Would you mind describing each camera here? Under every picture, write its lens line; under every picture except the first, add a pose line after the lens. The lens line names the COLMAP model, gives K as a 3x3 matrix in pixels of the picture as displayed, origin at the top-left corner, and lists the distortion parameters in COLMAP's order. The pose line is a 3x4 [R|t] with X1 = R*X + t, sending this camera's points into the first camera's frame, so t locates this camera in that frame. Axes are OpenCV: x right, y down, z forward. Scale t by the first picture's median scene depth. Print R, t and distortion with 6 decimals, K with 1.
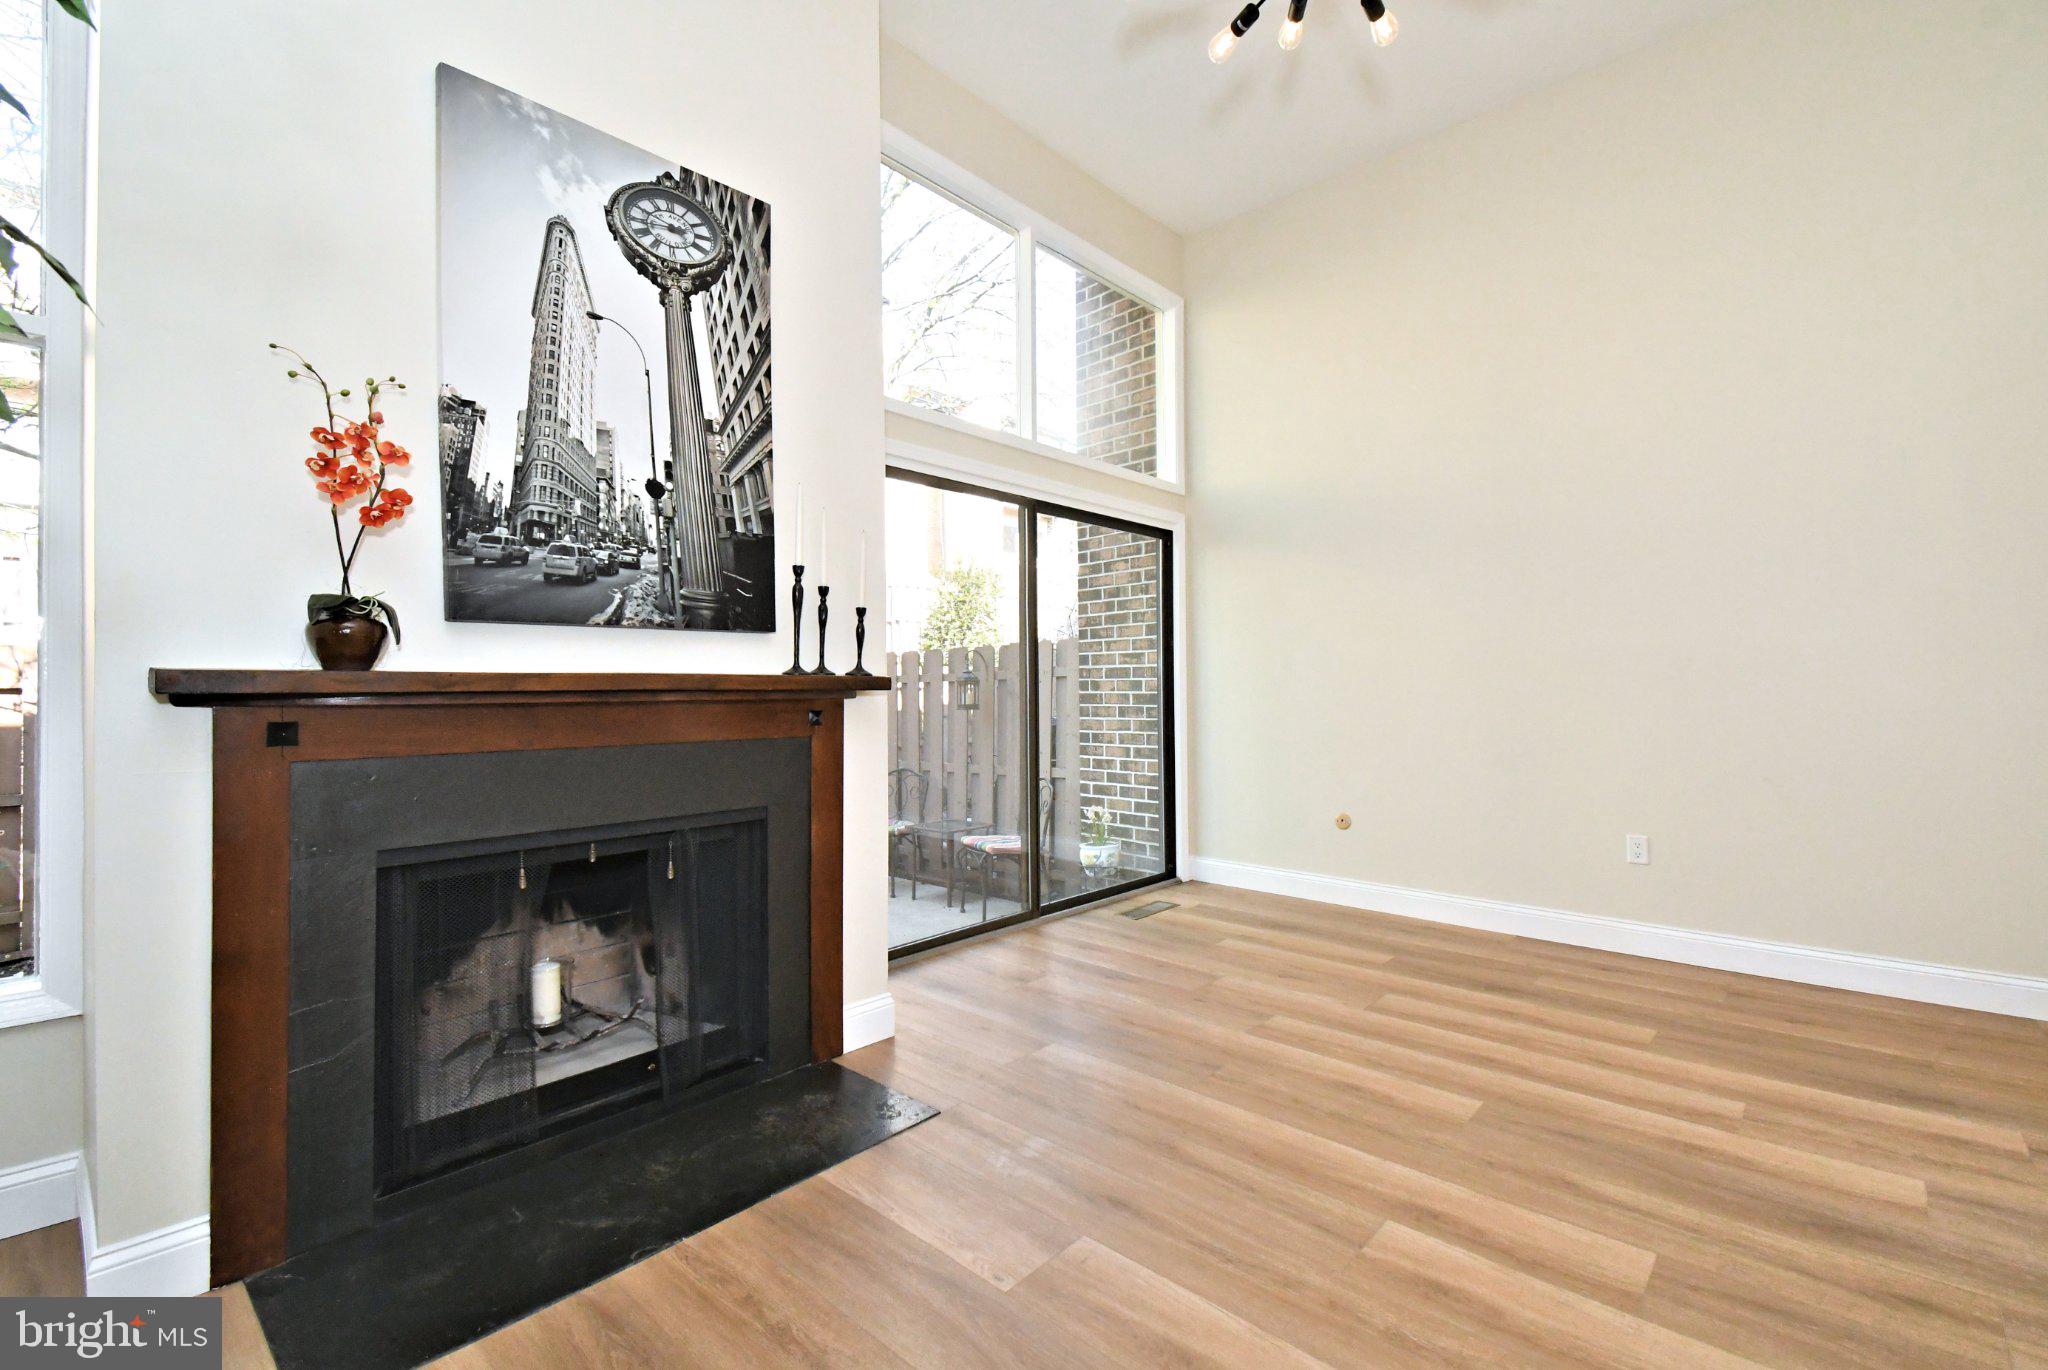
lens RADIAL K [[886.5, 0, 1014.8], [0, 886.5, 678.7], [0, 0, 1]] dist [0.031808, -0.019418]
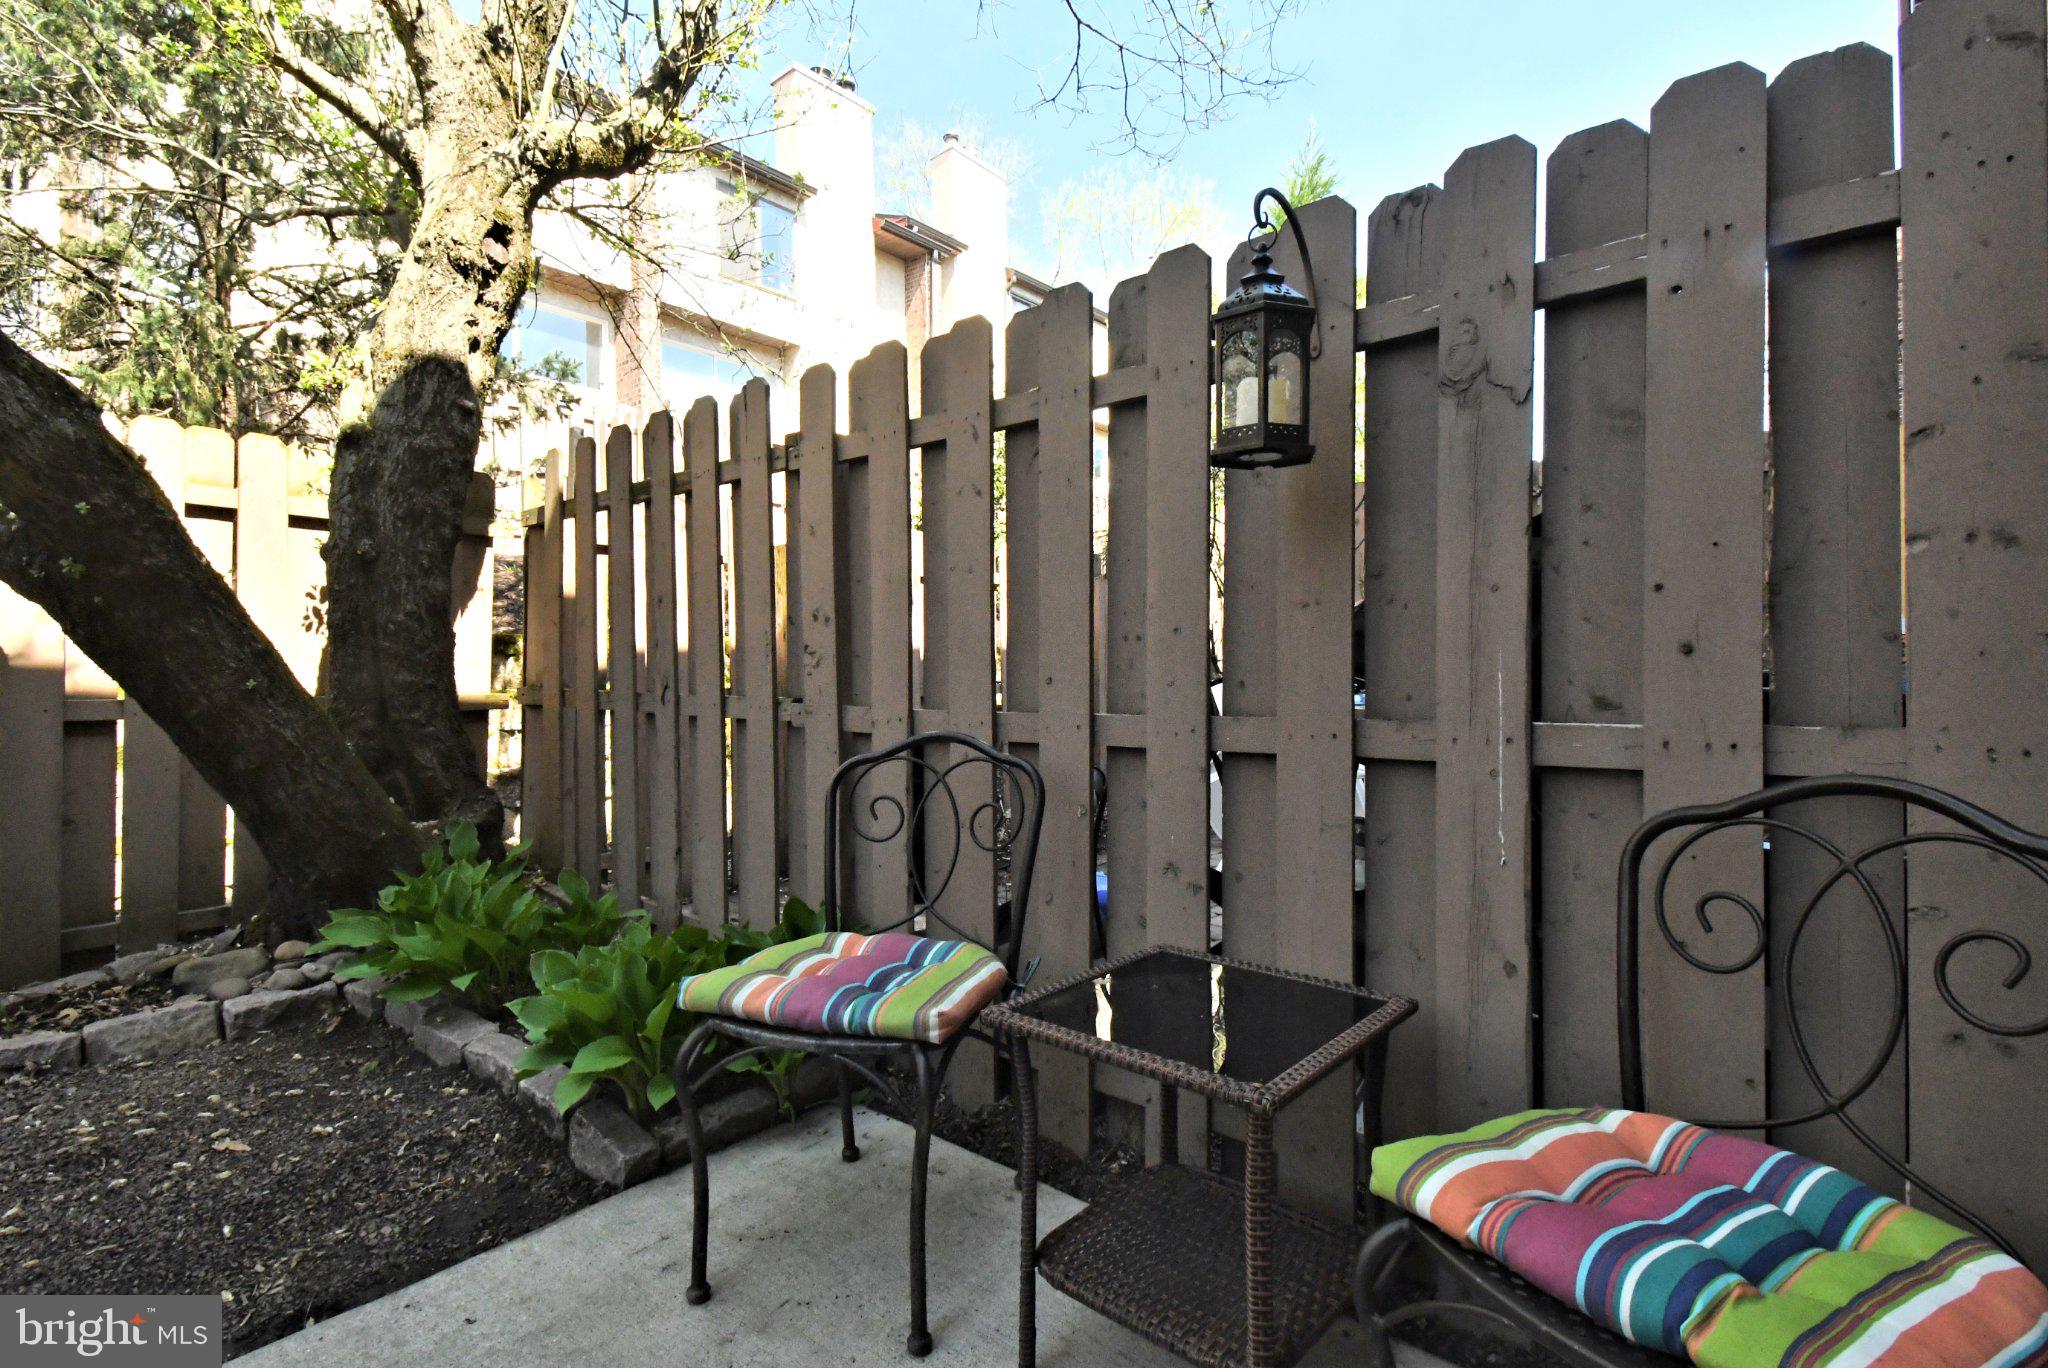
lens RADIAL K [[972.8, 0, 1048.5], [0, 972.8, 666.1], [0, 0, 1]] dist [0.029532, -0.000391]
pose [[0.998452, 0.007707, 0.055085, -0.314880], [-0.008521, 0.999858, 0.014555, 0.220499], [-0.054965, -0.015002, 0.998376, 2.028864]]
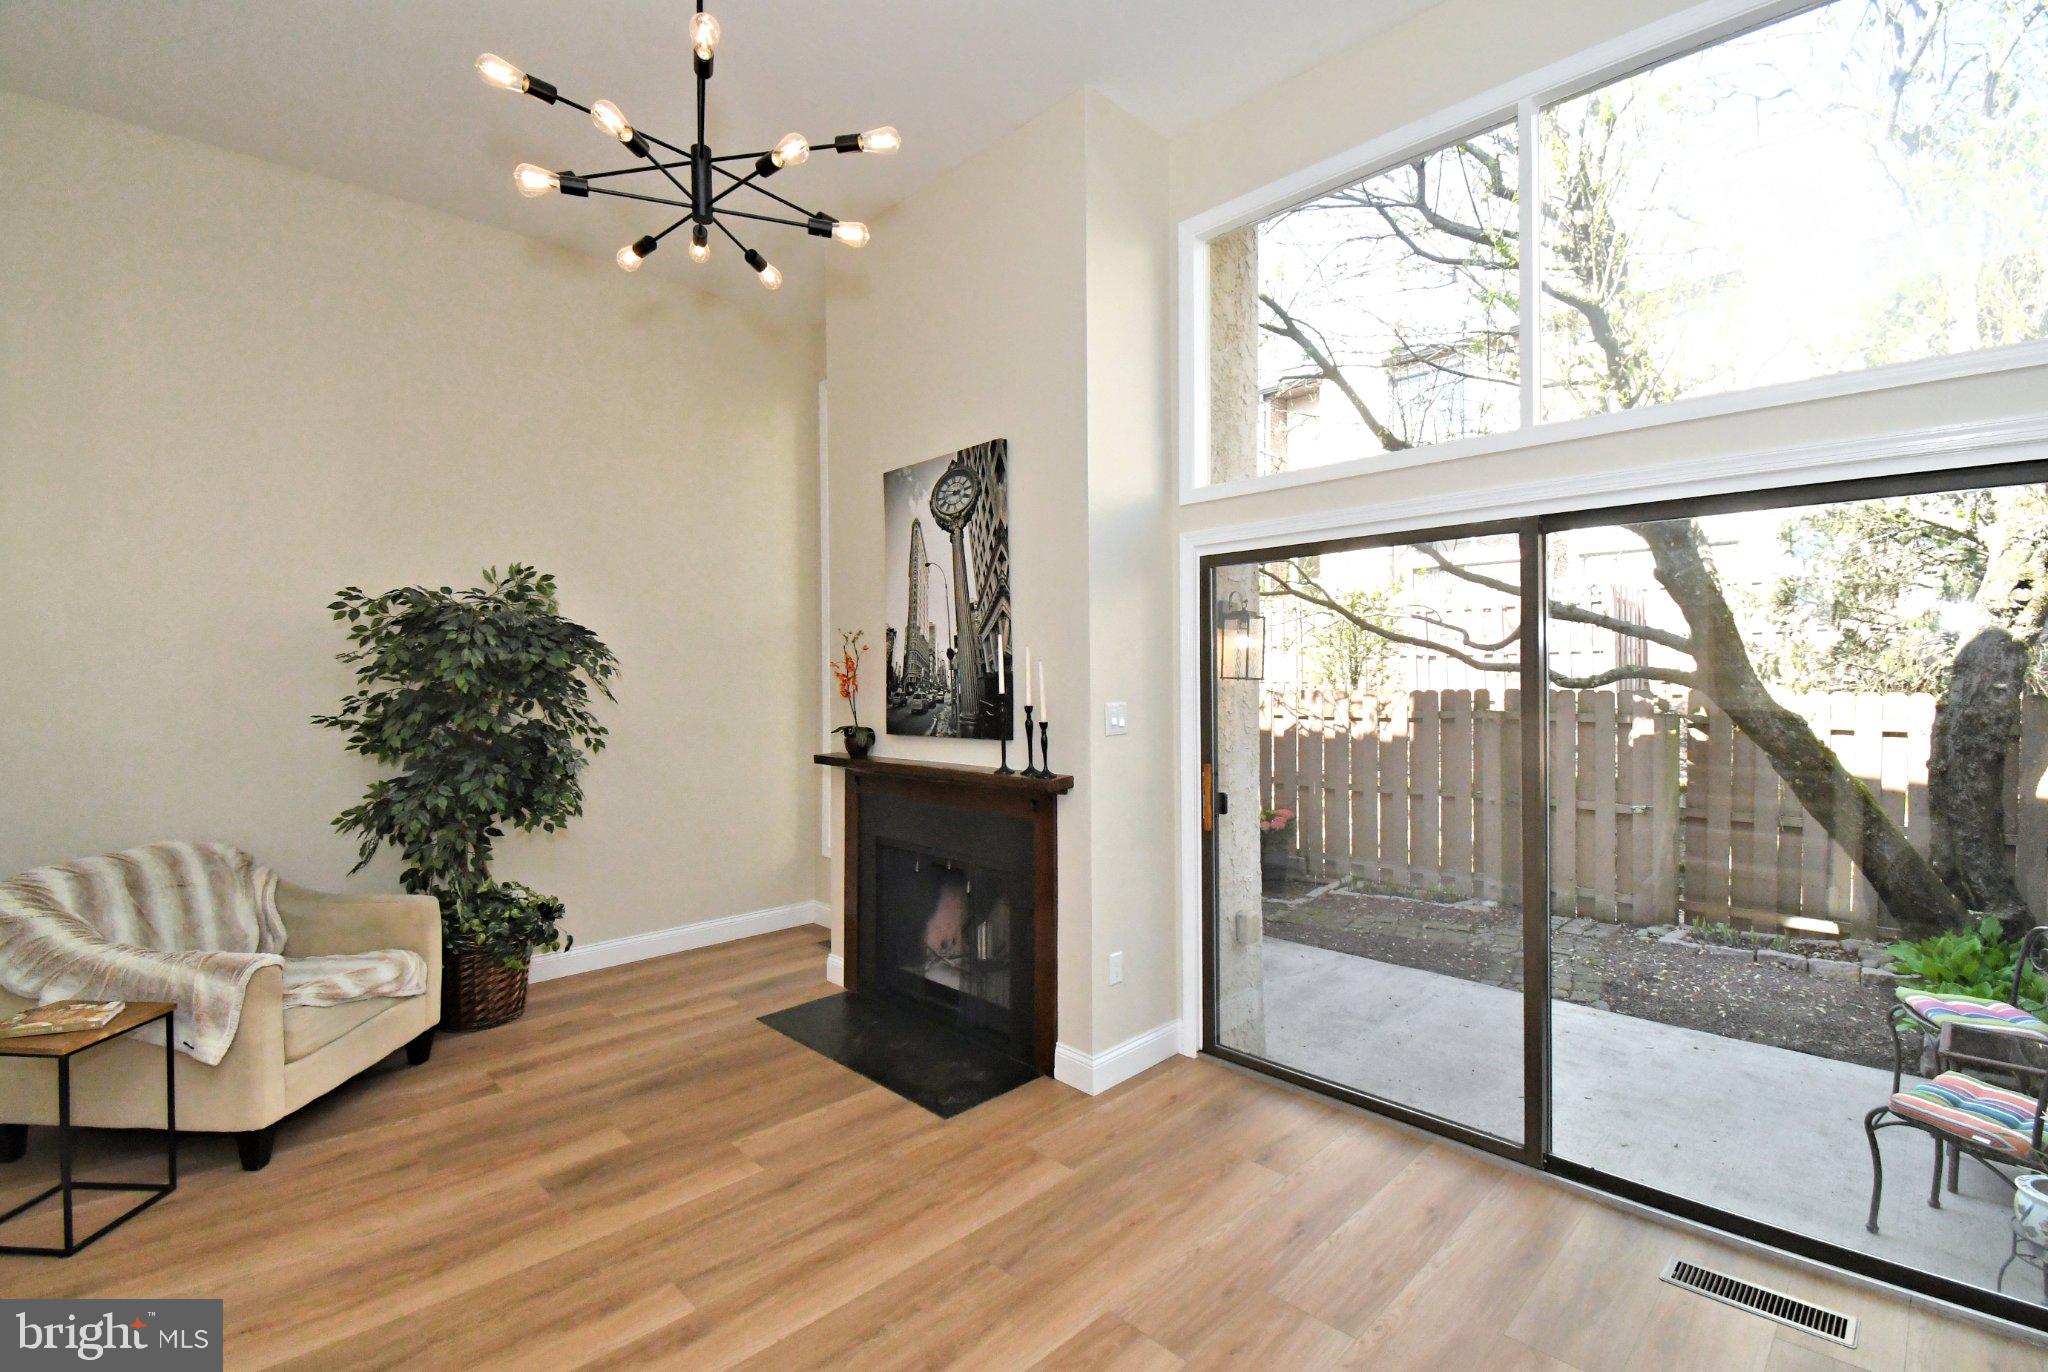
lens RADIAL K [[898.6, 0, 1037.5], [0, 898.6, 676.1], [0, 0, 1]] dist [-0.020381, -0.000599]
pose [[-0.039612, 0.000748, -0.999215, 1.188789], [0.011762, 0.999931, 0.000282, -0.160353], [0.999146, -0.011742, -0.039618, 1.156069]]
